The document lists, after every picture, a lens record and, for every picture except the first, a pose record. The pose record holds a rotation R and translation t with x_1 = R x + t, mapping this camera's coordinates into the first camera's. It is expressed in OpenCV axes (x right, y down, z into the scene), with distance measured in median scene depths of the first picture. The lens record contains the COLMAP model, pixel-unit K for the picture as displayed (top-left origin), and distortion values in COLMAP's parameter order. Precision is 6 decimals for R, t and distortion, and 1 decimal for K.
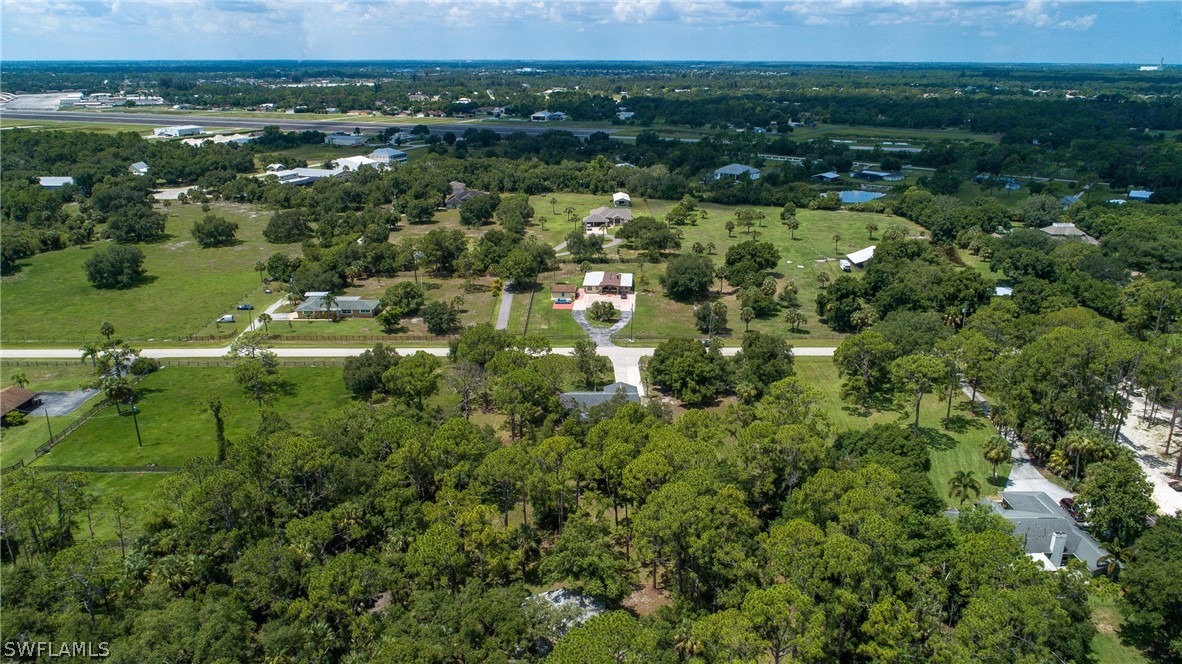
lens RADIAL K [[808.0, 0, 591.0], [0, 808.0, 332.0], [0, 0, 1]] dist [-0.008842, -0.001808]
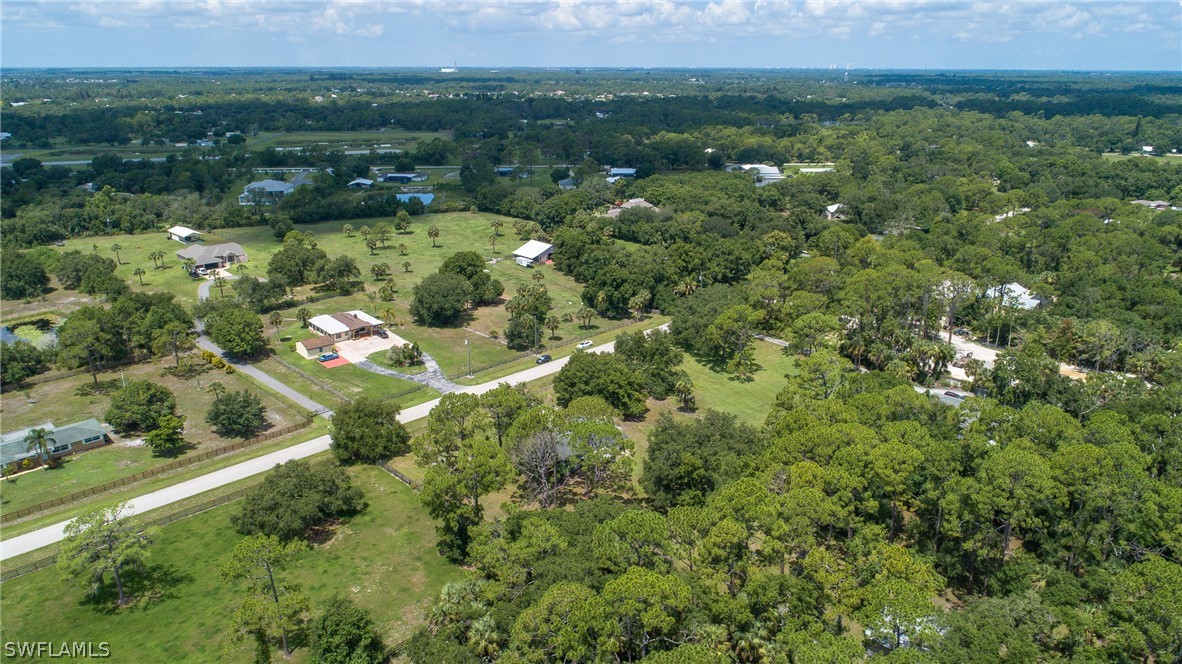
lens RADIAL K [[808.0, 0, 591.0], [0, 808.0, 332.0], [0, 0, 1]] dist [-0.008842, -0.001808]
pose [[0.725450, -0.218351, 0.652722, -0.203616], [0.221816, 0.971916, 0.078598, -0.036917], [-0.651552, 0.087765, 0.753510, 0.108657]]
